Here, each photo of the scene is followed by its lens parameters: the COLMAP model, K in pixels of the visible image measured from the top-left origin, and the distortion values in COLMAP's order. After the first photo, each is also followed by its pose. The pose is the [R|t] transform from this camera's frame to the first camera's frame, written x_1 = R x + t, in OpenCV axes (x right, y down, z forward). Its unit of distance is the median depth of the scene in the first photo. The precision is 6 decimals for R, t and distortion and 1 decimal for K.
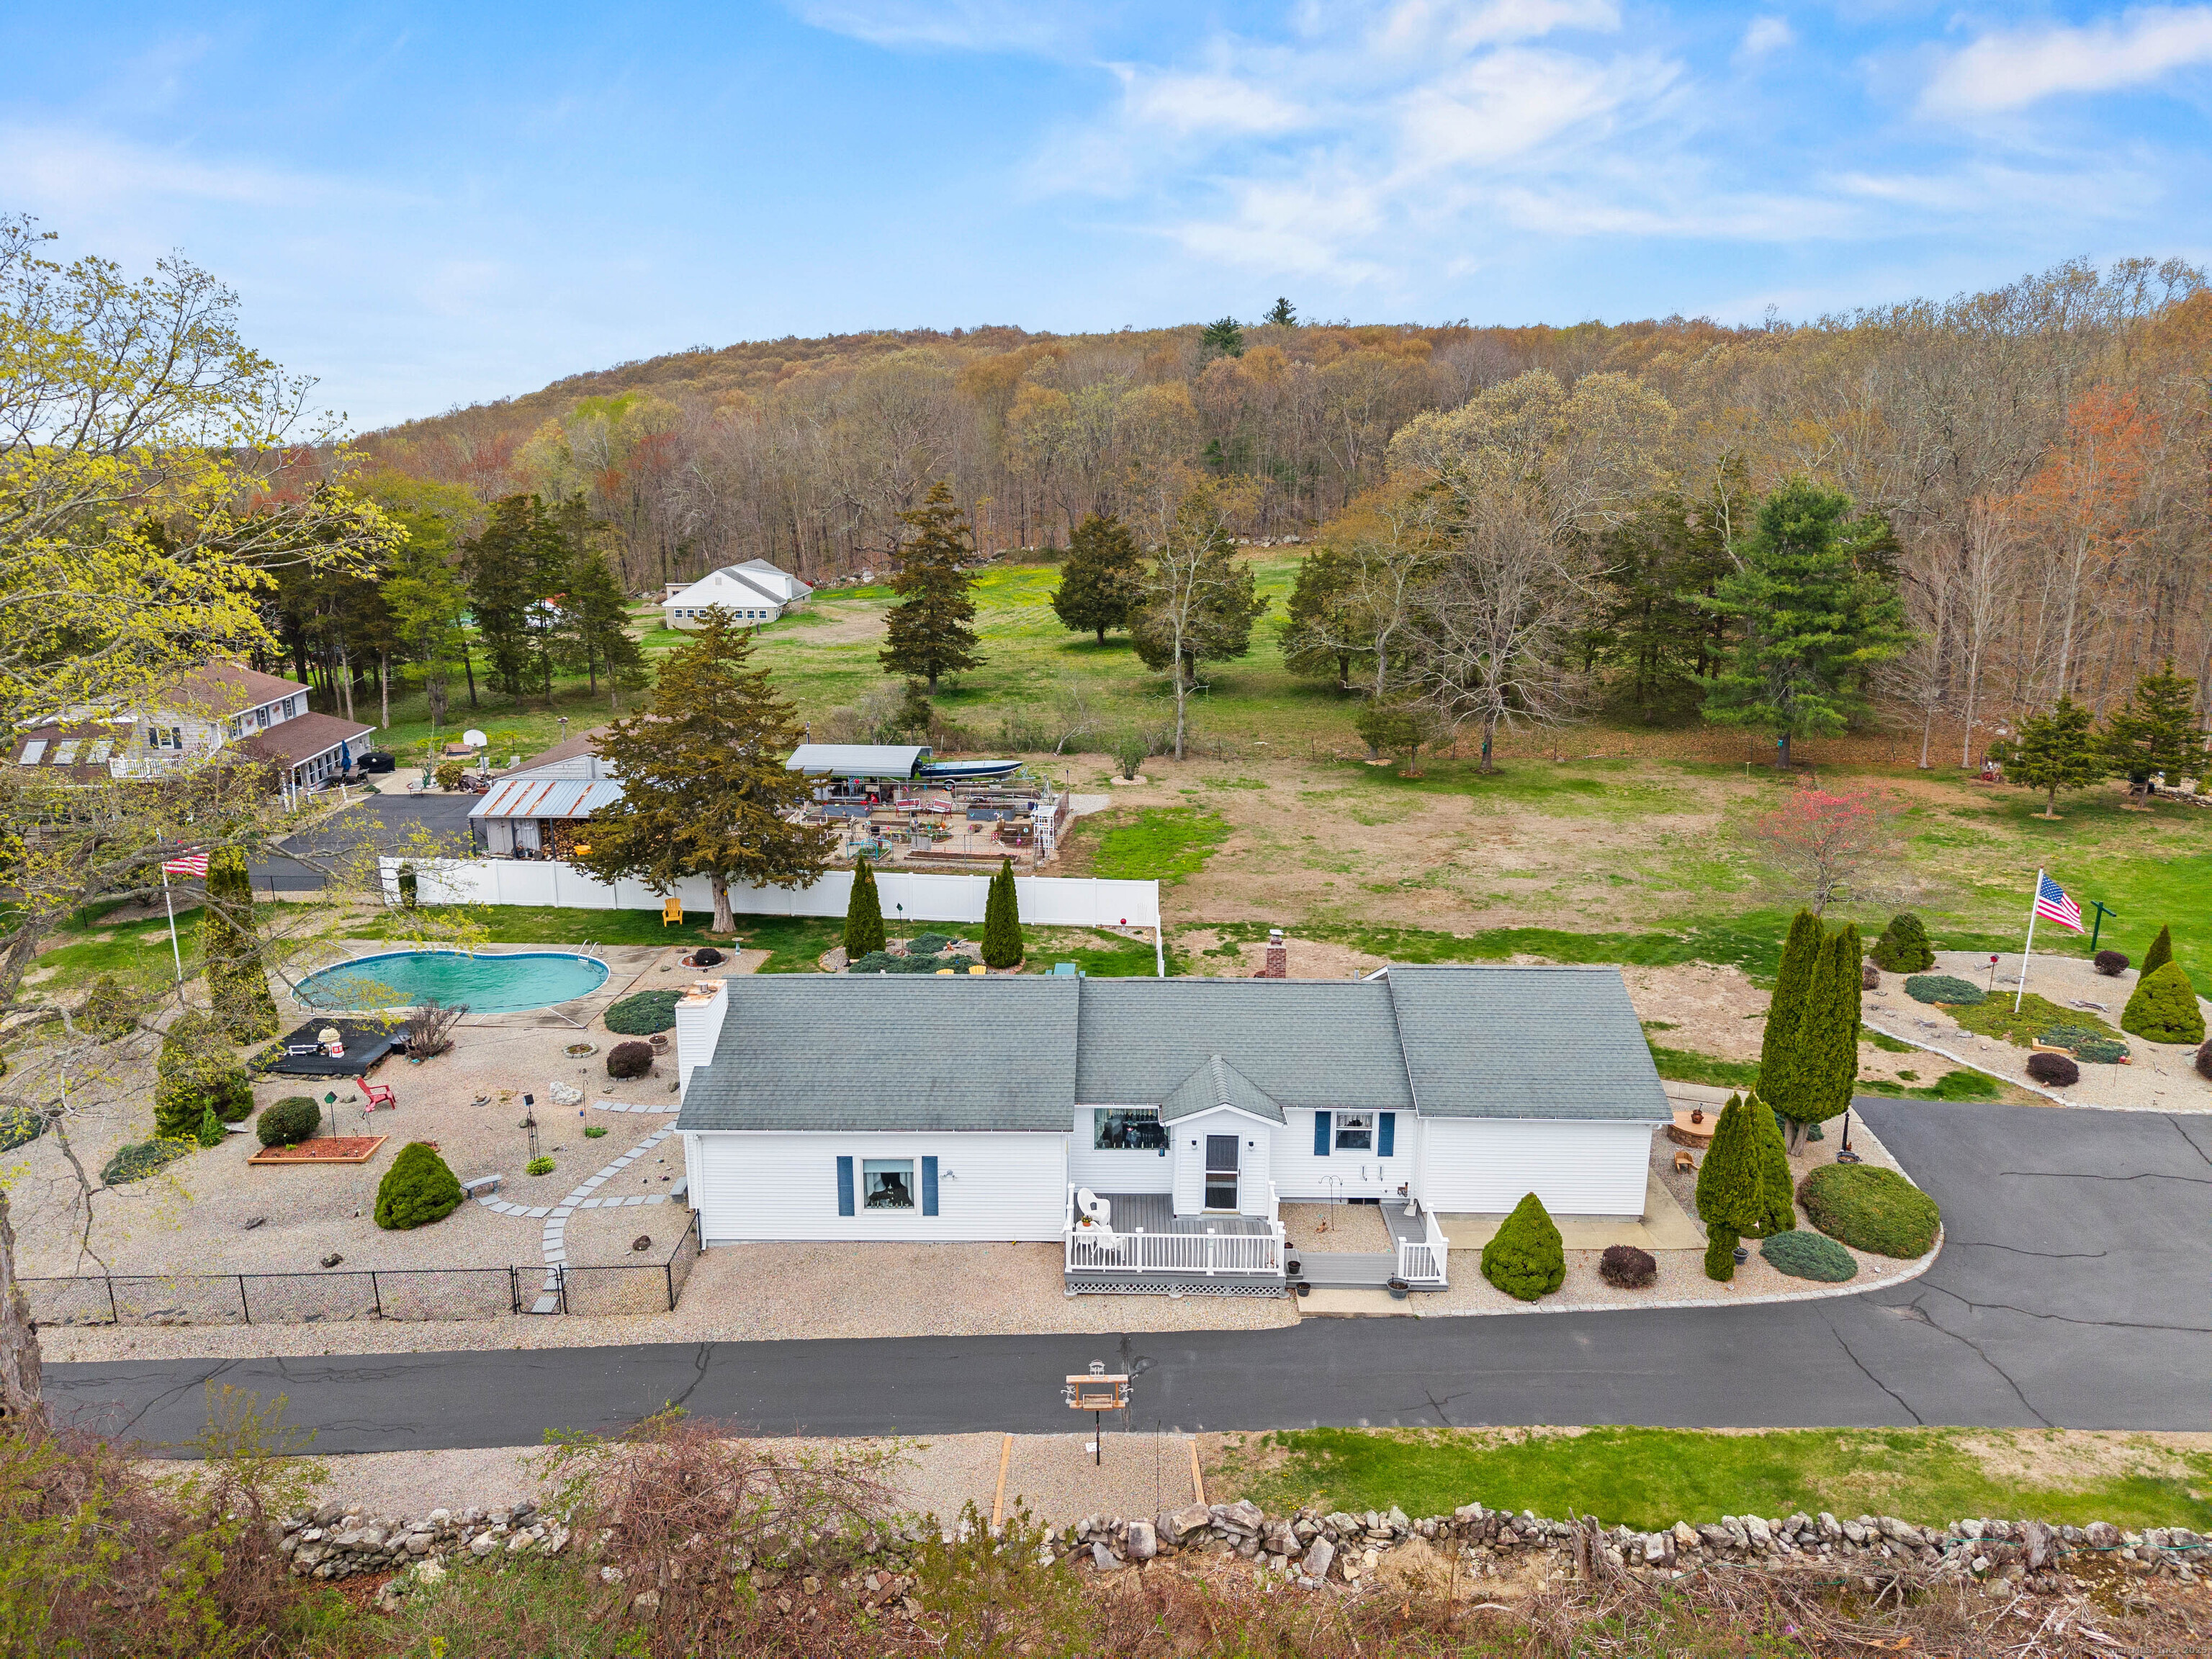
lens RADIAL K [[1469.8, 0, 1105.3], [0, 1469.8, 844.5], [0, 0, 1]] dist [0.055496, -0.058061]
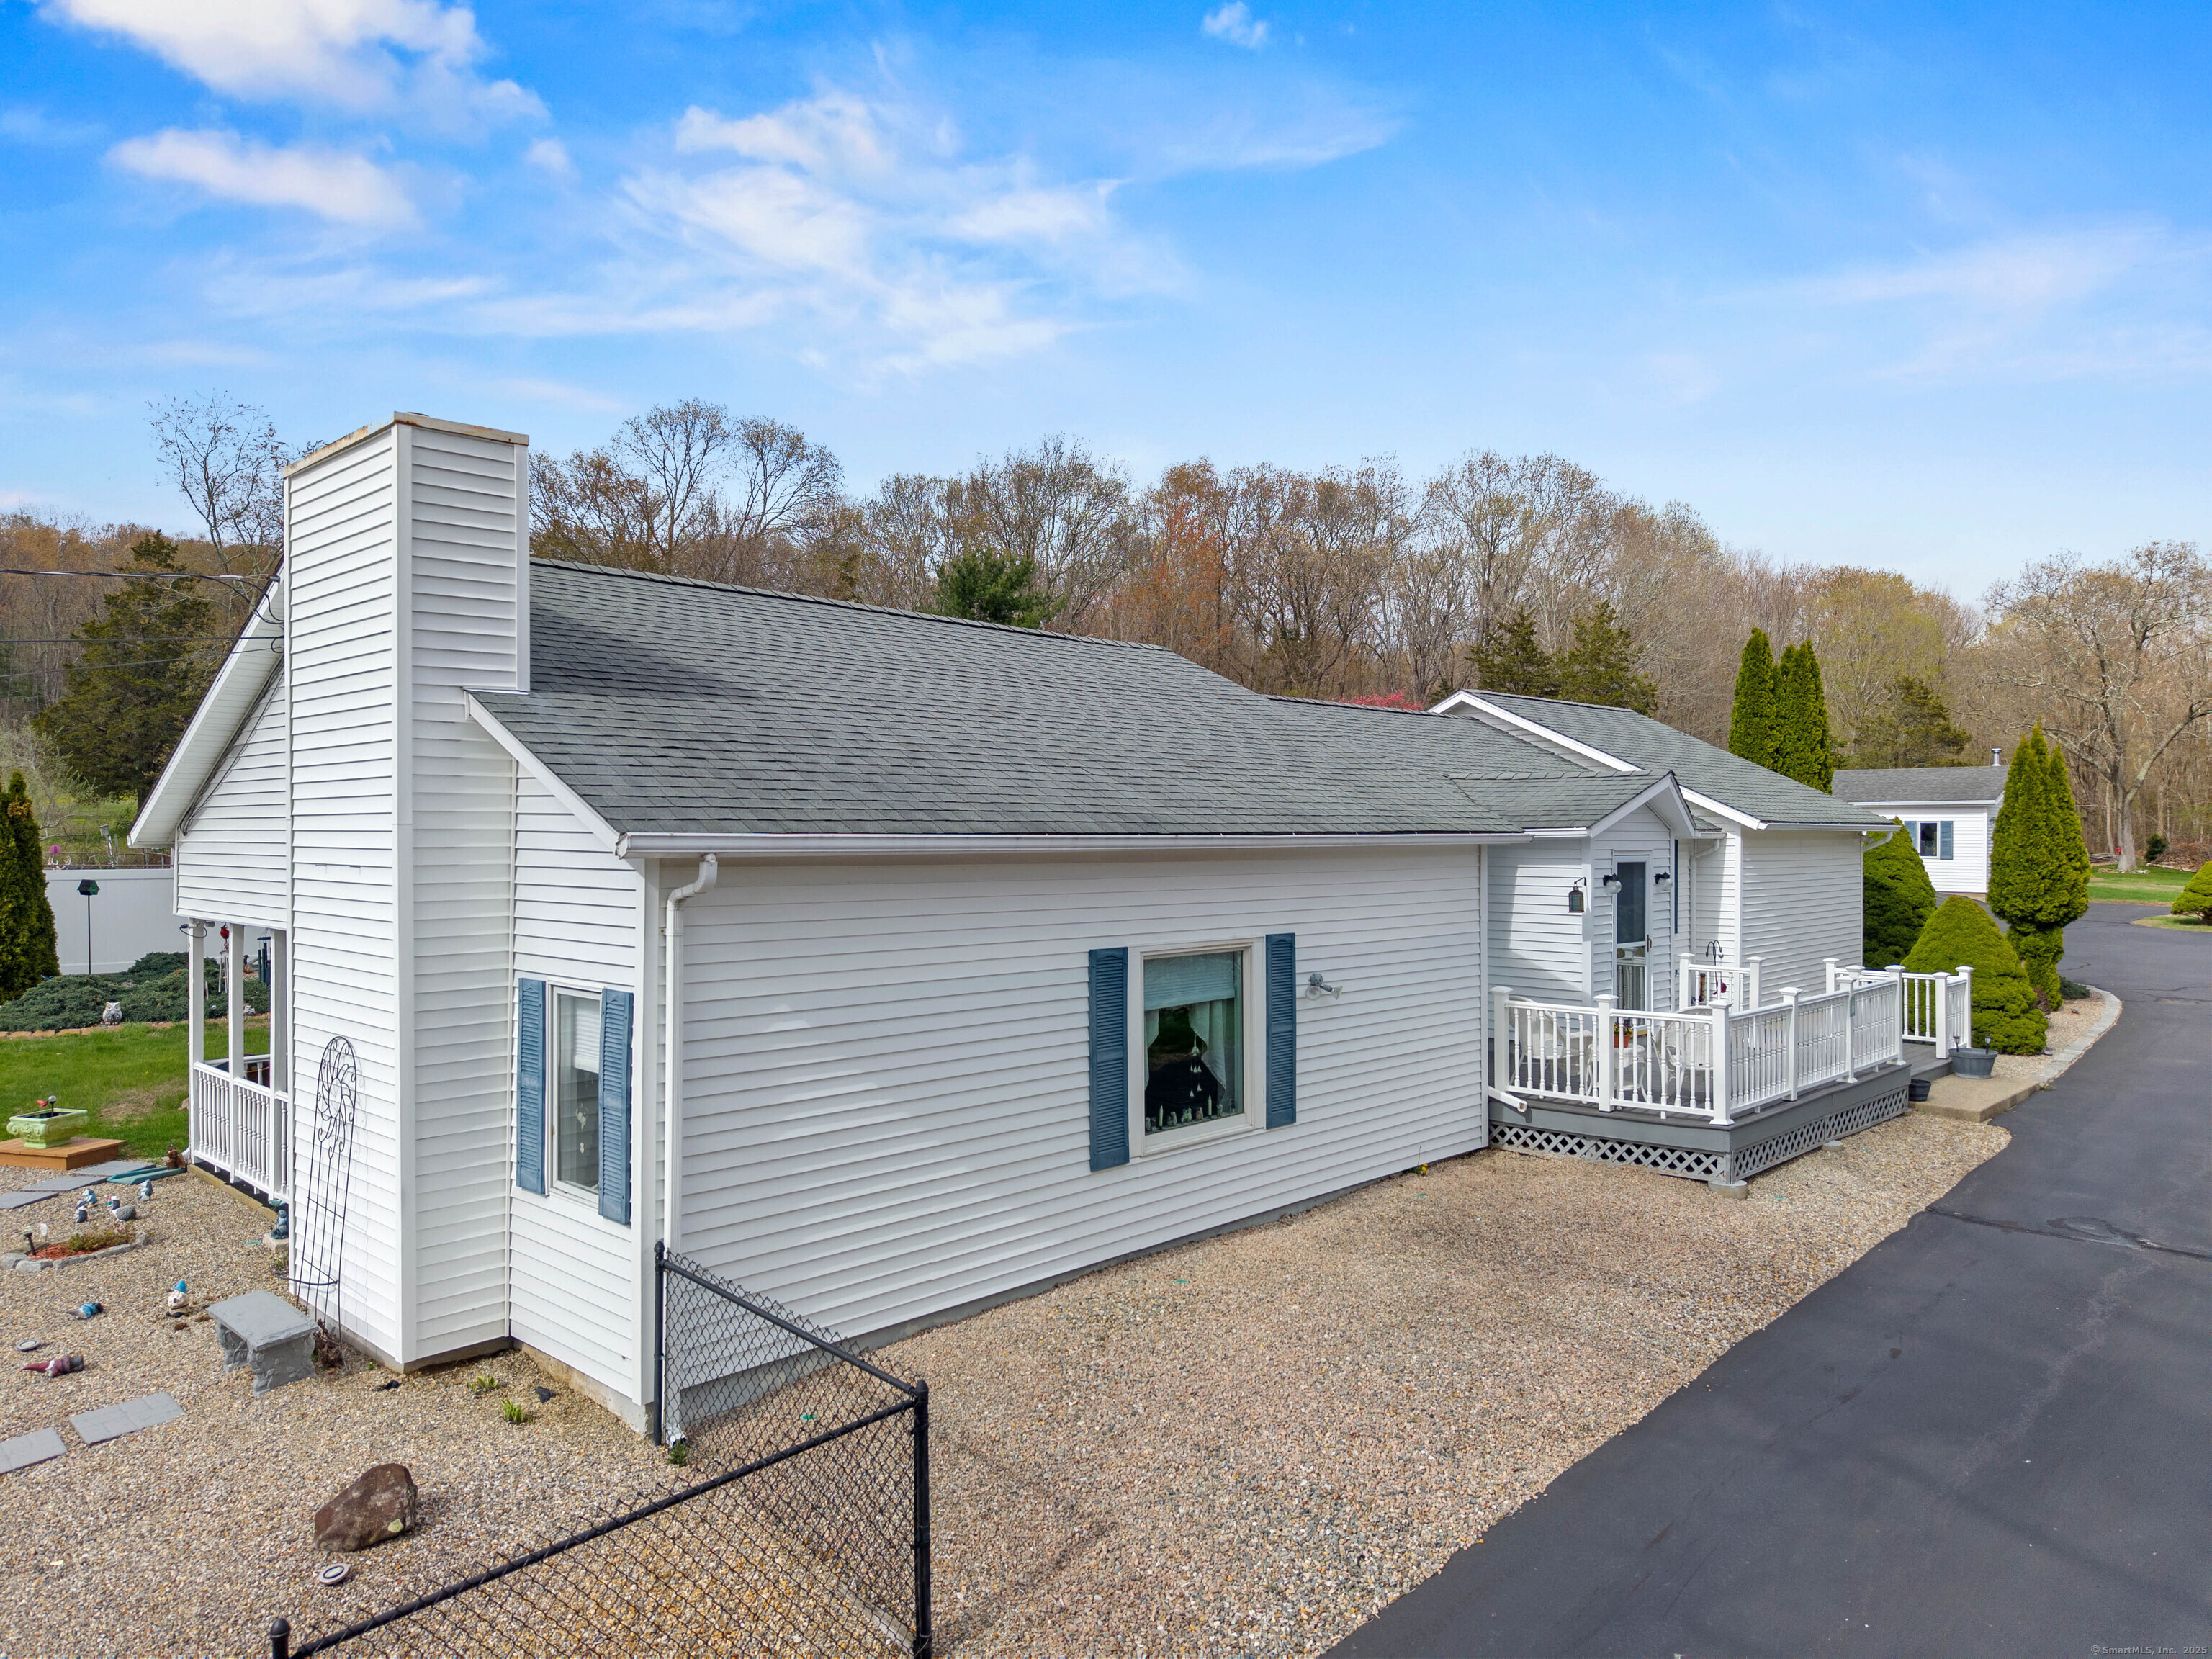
lens RADIAL K [[1469.8, 0, 1105.3], [0, 1469.8, 844.5], [0, 0, 1]] dist [0.055496, -0.058061]
pose [[0.684110, -0.011336, 0.729291, -0.390726], [0.180662, 0.971355, -0.154371, 0.231730], [-0.706651, 0.237362, 0.666561, 0.791468]]
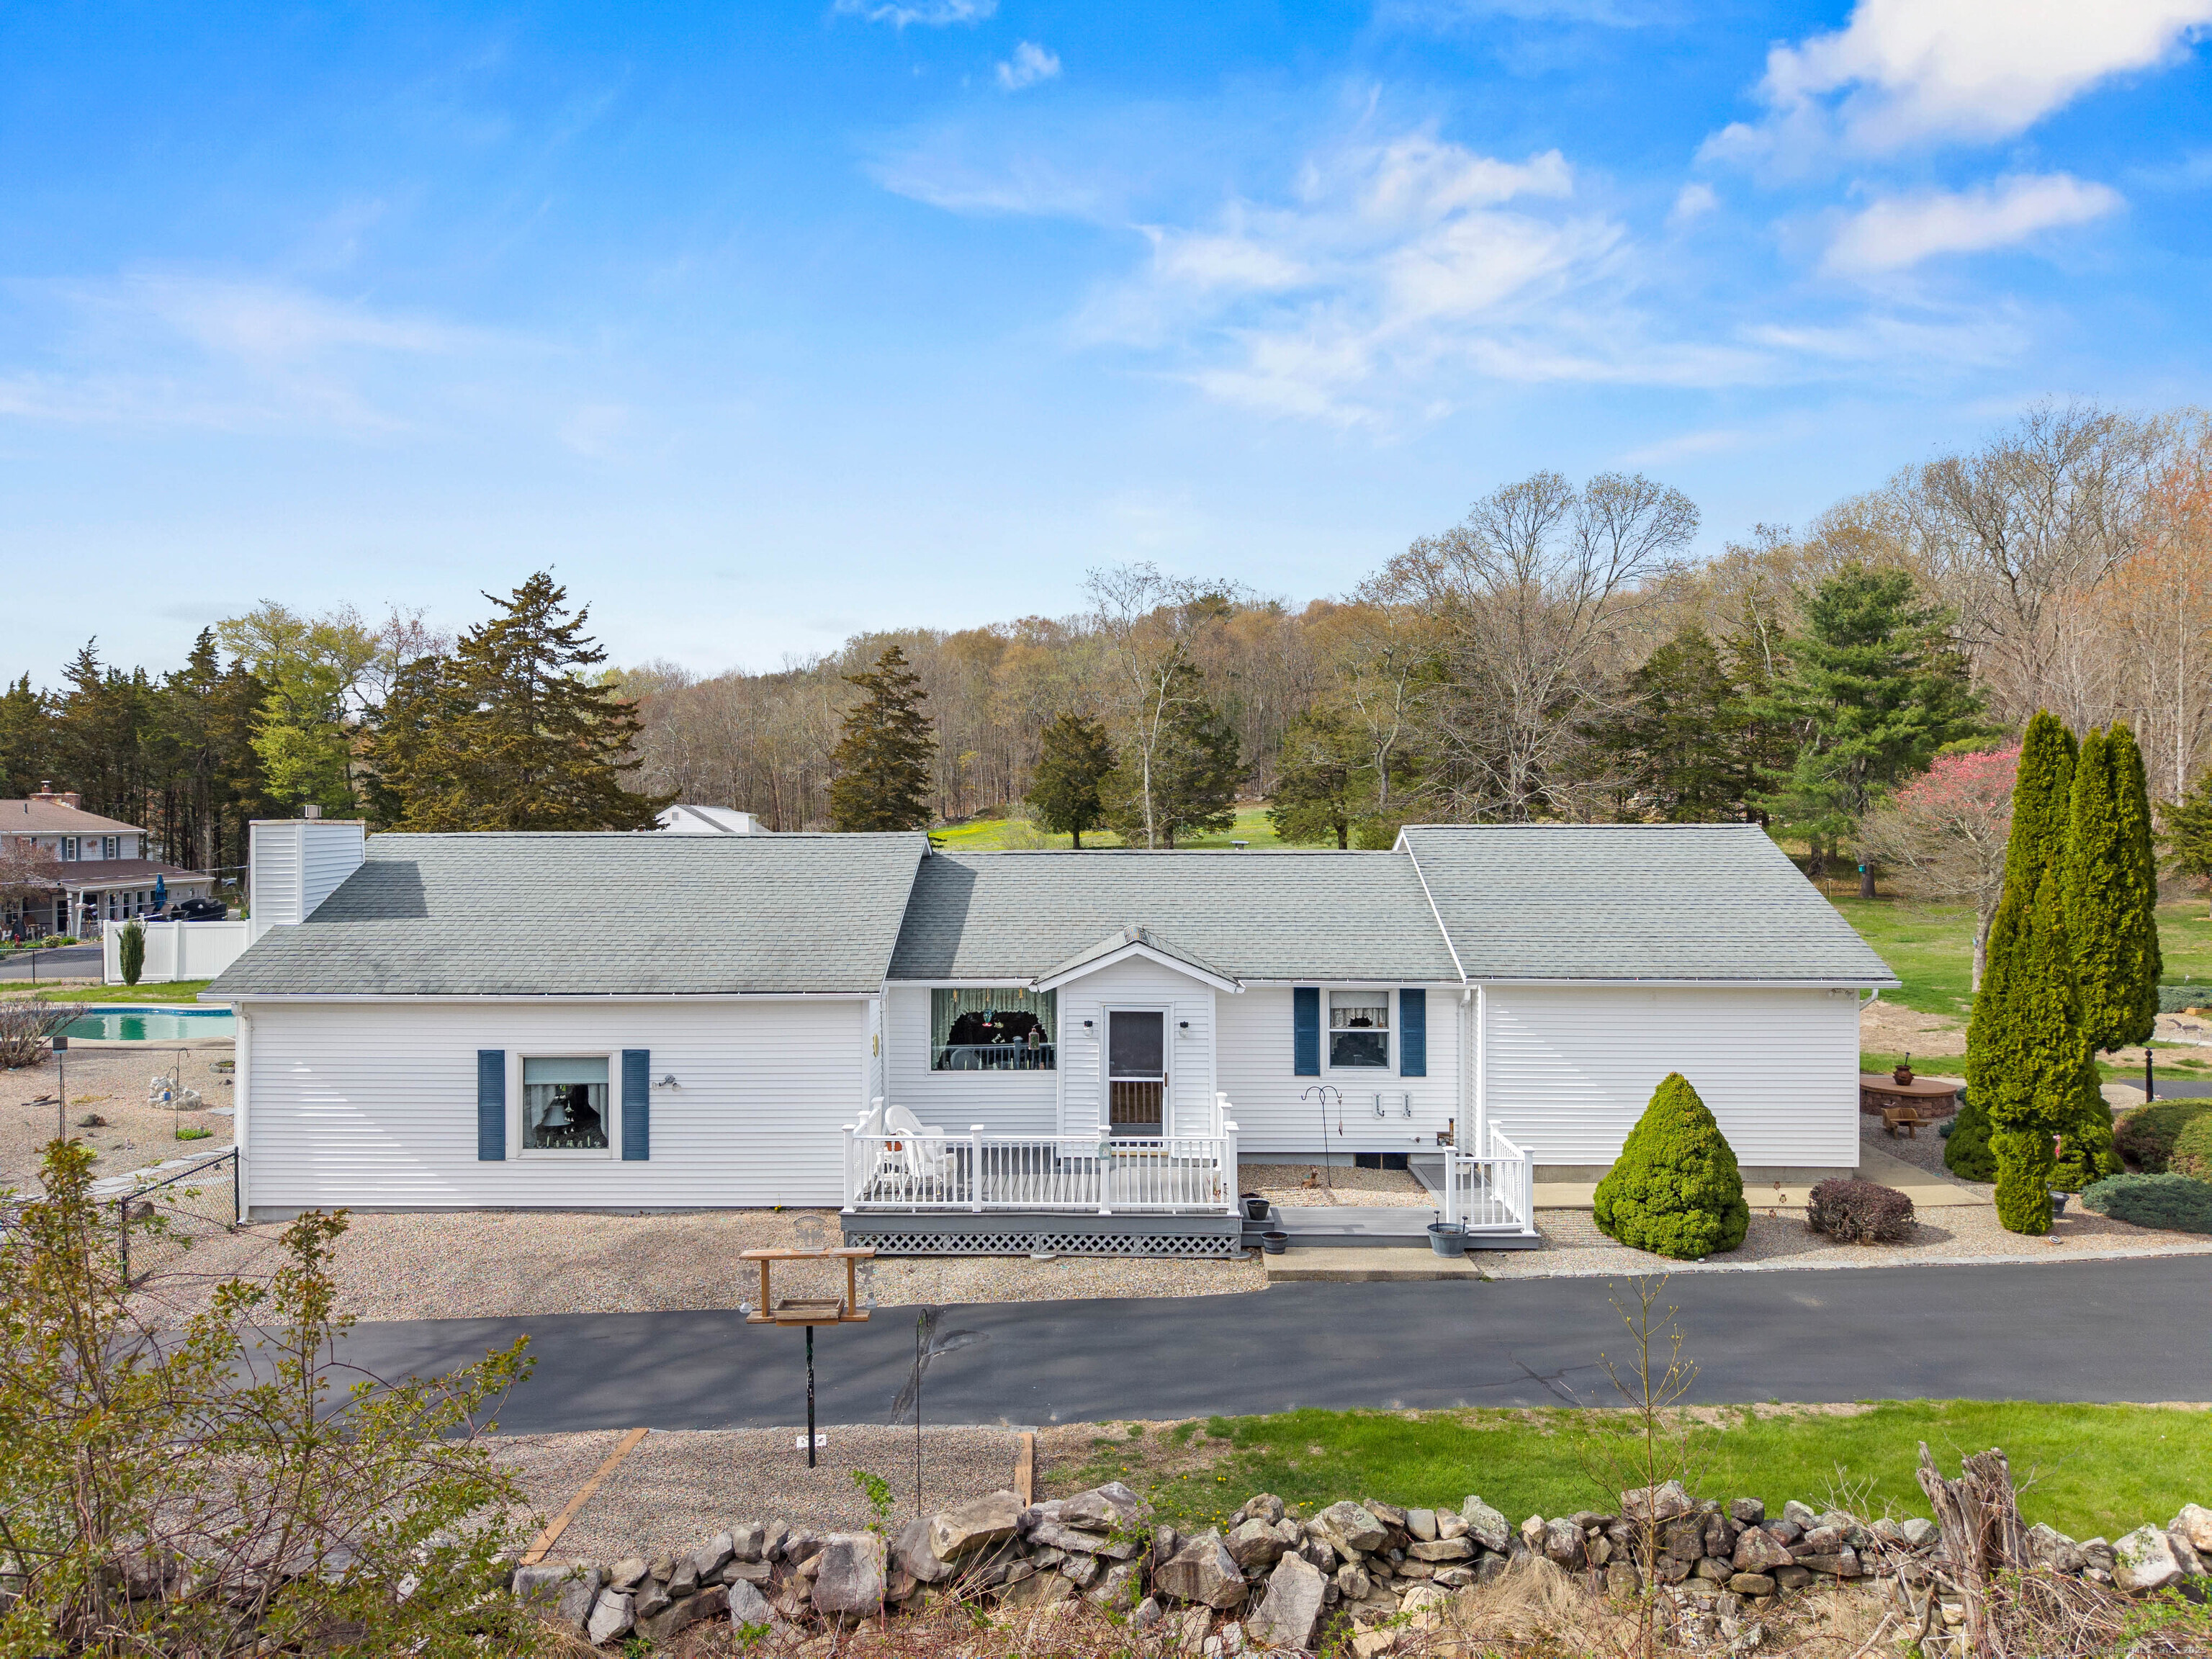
lens RADIAL K [[1469.8, 0, 1105.3], [0, 1469.8, 844.5], [0, 0, 1]] dist [0.055496, -0.058061]
pose [[0.999959, -0.006752, -0.005974, 0.070267], [0.005145, 0.971515, -0.236922, 0.268423], [0.007403, 0.236881, 0.971510, 0.404429]]
